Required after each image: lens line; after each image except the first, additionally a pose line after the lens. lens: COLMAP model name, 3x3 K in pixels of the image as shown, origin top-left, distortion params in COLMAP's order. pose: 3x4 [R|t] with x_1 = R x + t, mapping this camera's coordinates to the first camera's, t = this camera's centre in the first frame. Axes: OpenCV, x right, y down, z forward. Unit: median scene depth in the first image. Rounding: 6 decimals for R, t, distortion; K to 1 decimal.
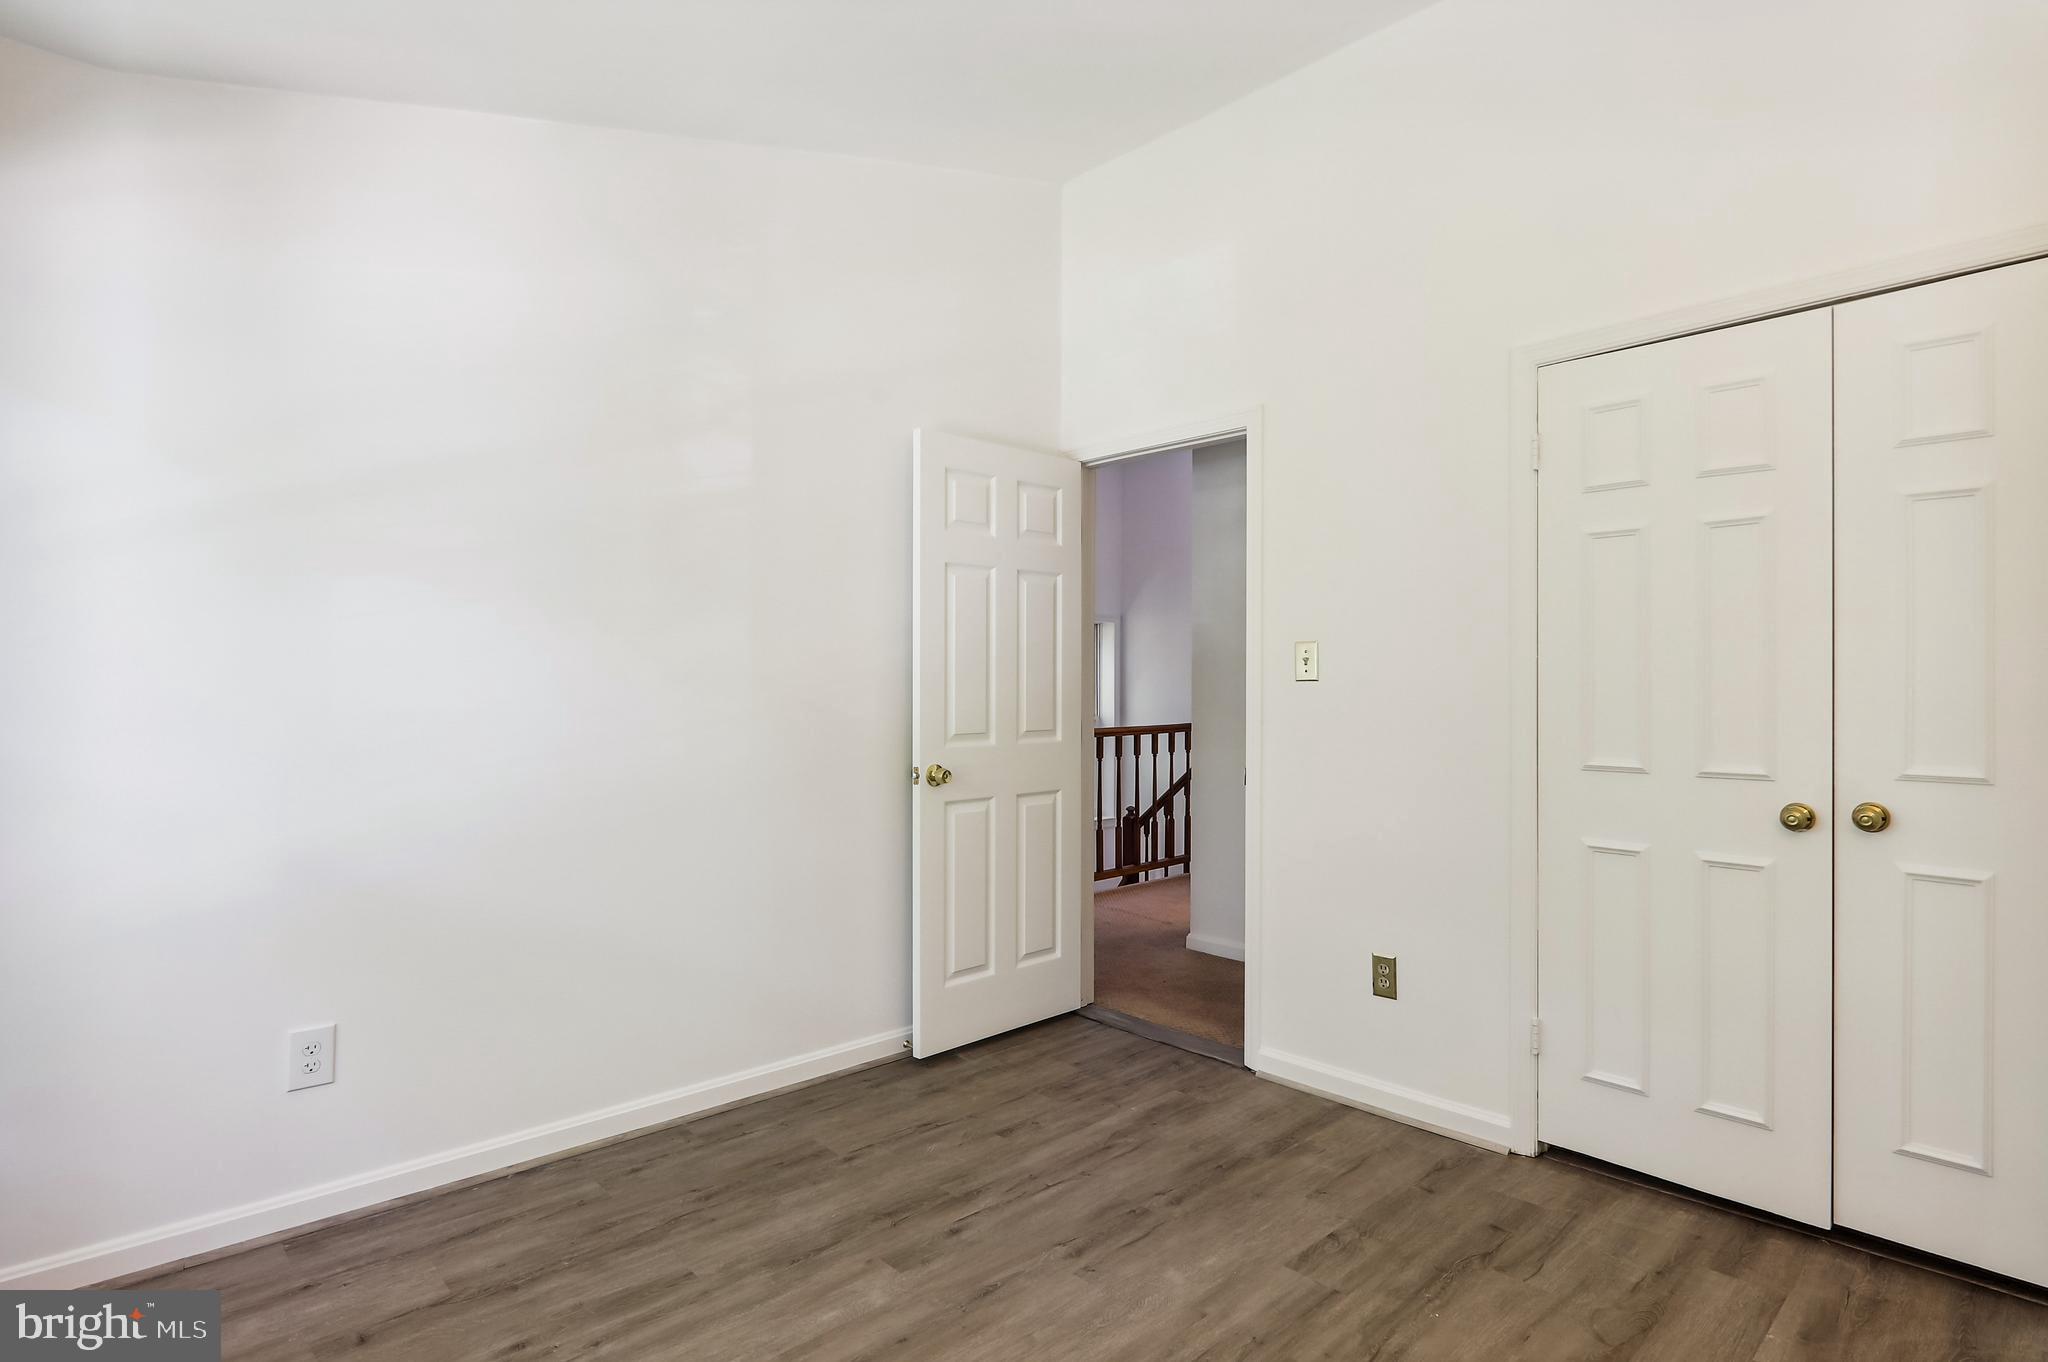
lens RADIAL K [[1039.4, 0, 1017.8], [0, 1039.4, 685.7], [0, 0, 1]] dist [0.002699, -0.001421]
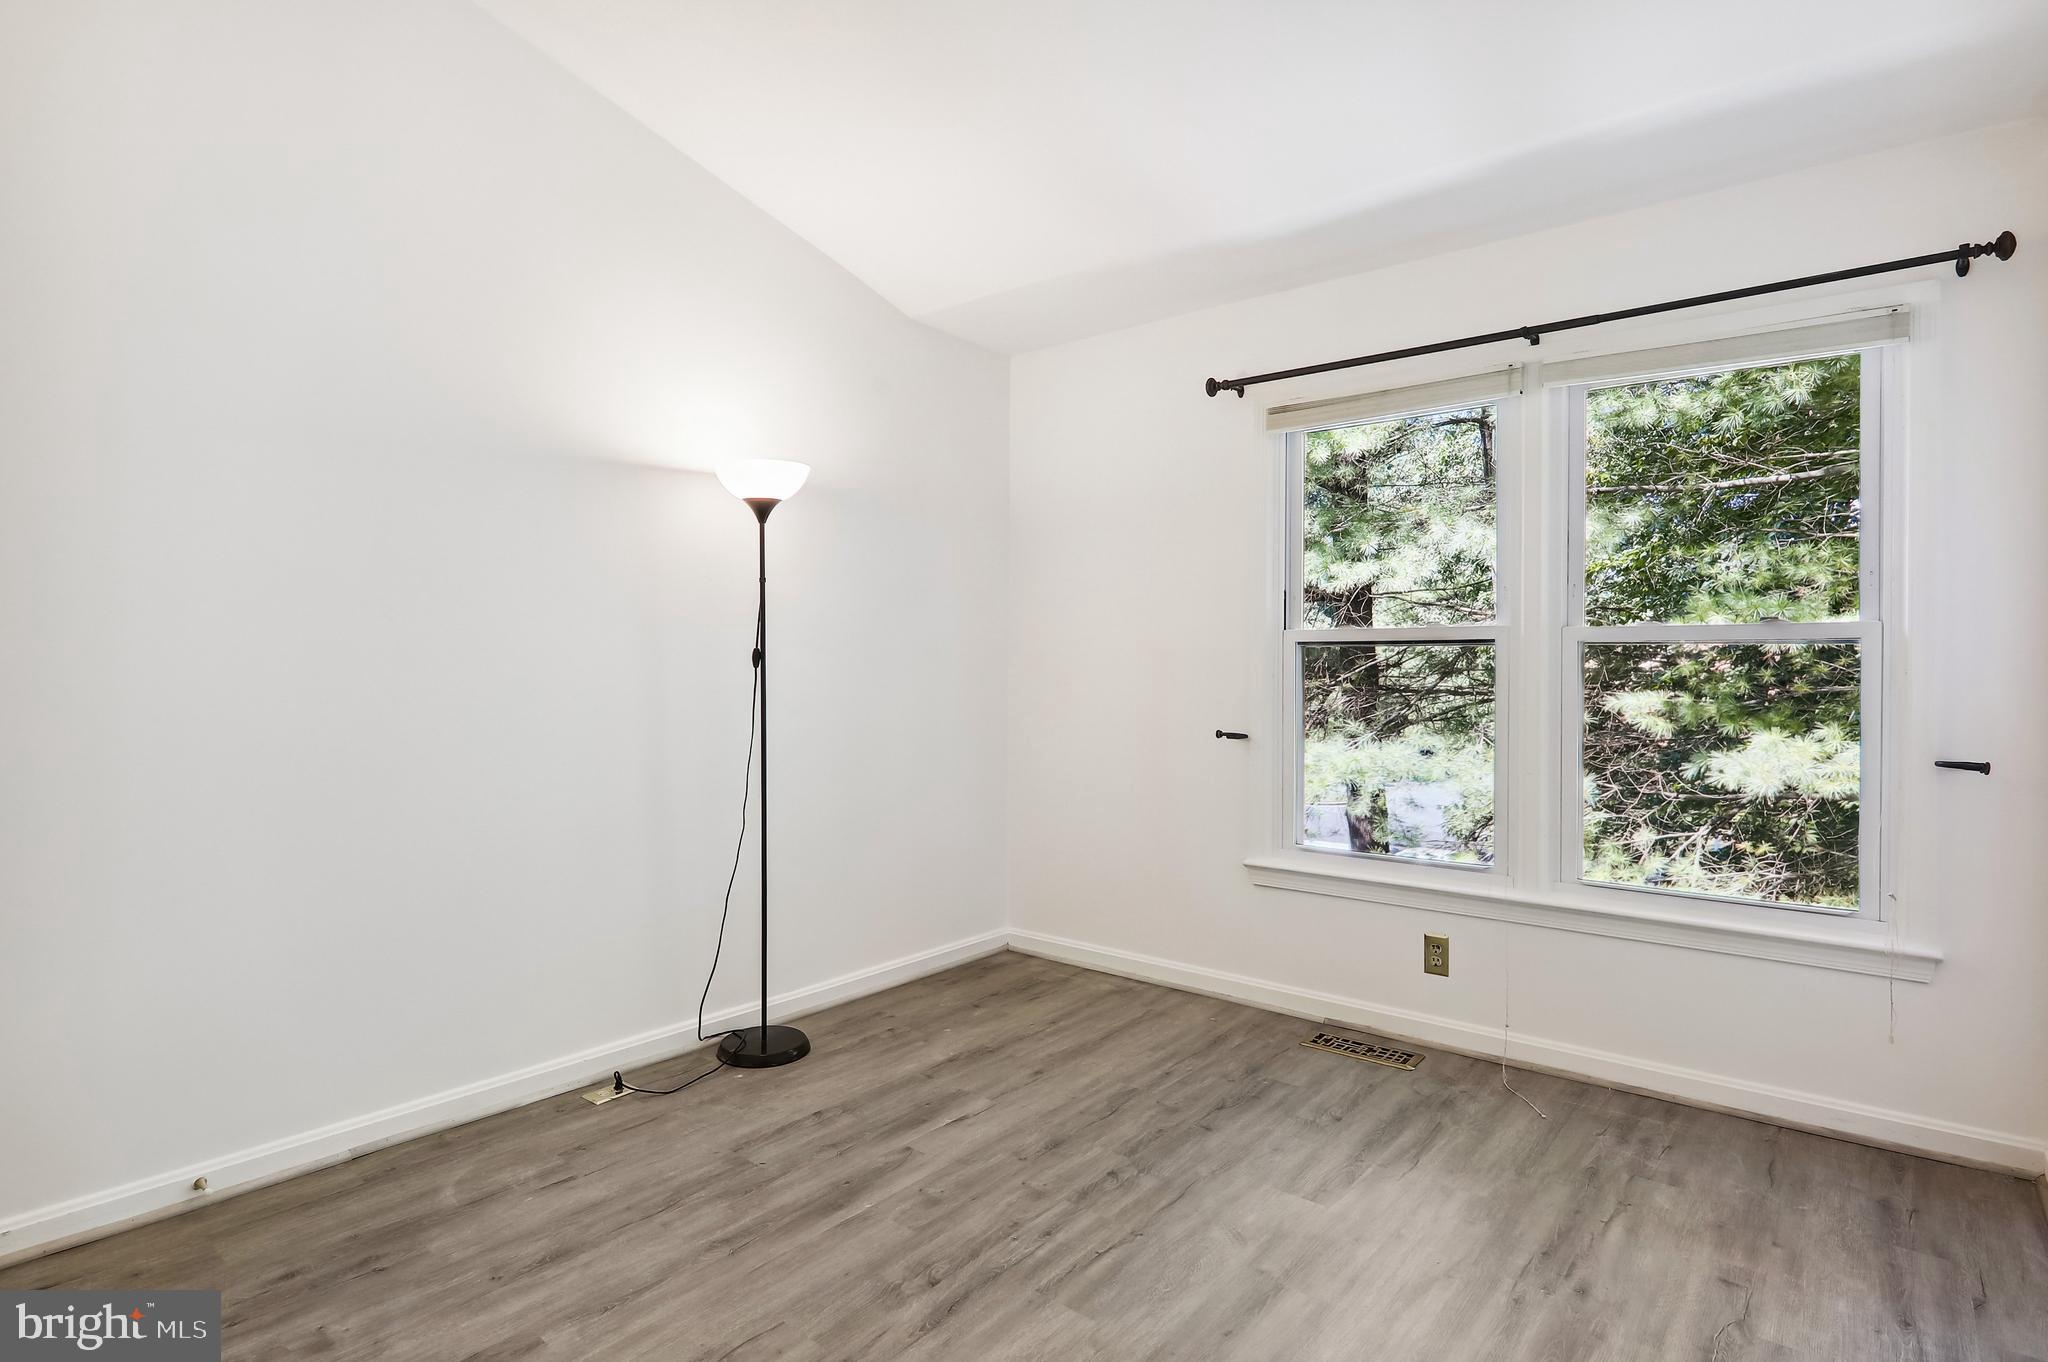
lens RADIAL K [[1039.4, 0, 1016.9], [0, 1039.4, 664.9], [0, 0, 1]] dist [0.002699, -0.001421]
pose [[-0.989916, -0.004686, -0.141580, 0.181863], [-0.005606, 0.999966, 0.006099, 0.003541], [0.141547, 0.006831, -0.989908, 1.533540]]
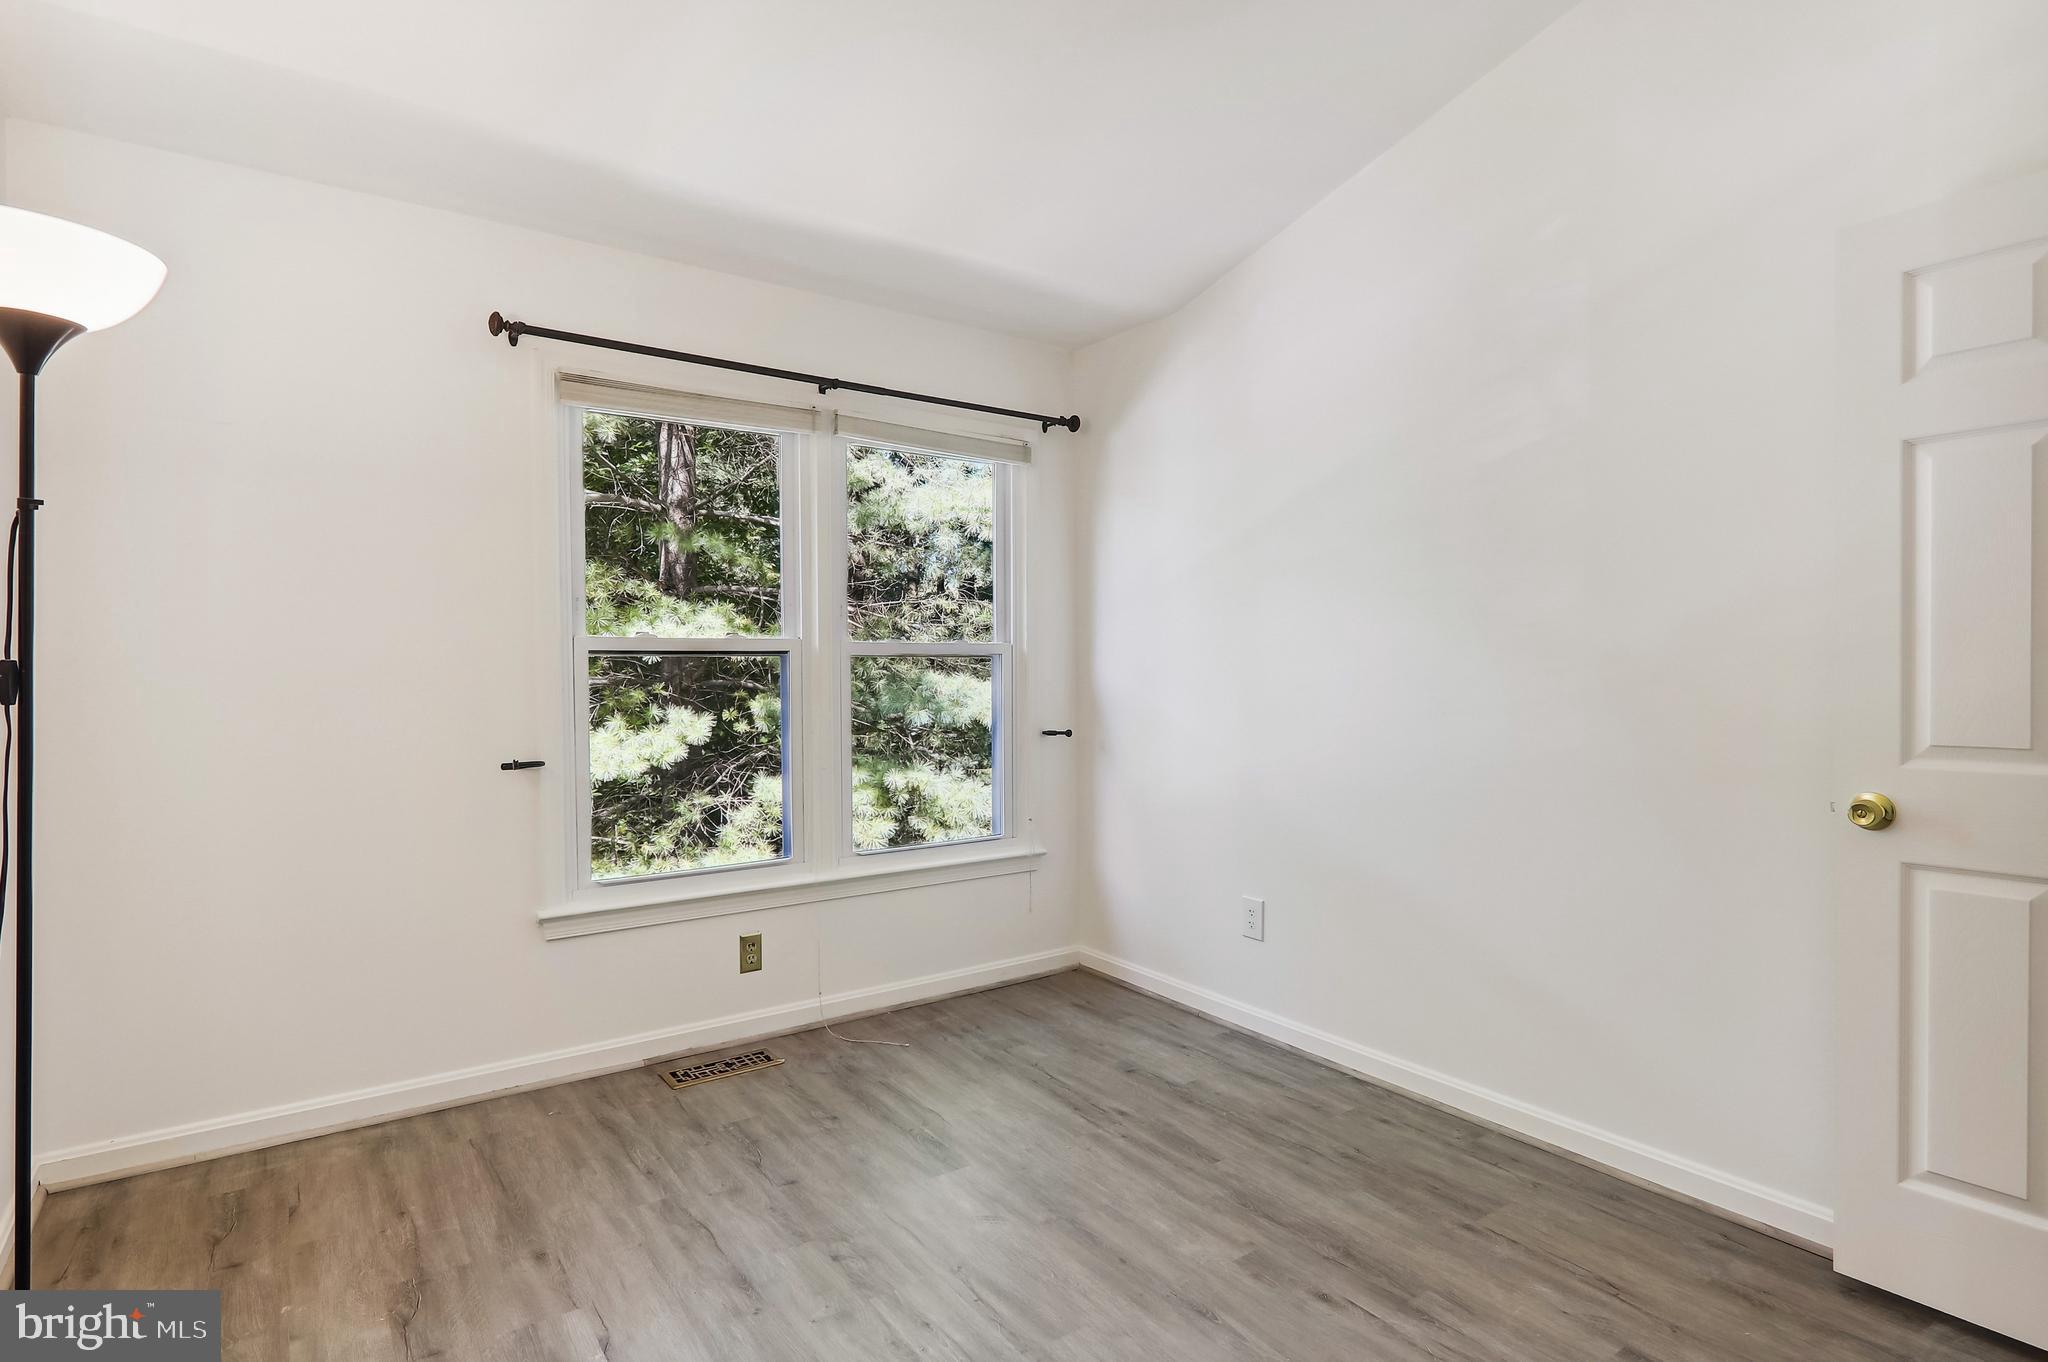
lens RADIAL K [[1039.4, 0, 1013.1], [0, 1039.4, 682.1], [0, 0, 1]] dist [0.002699, -0.001421]
pose [[-0.138716, 0.008086, -0.990299, 0.784726], [0.002872, 0.999966, 0.007763, 0.009621], [0.990328, -0.001767, -0.138734, 0.828871]]
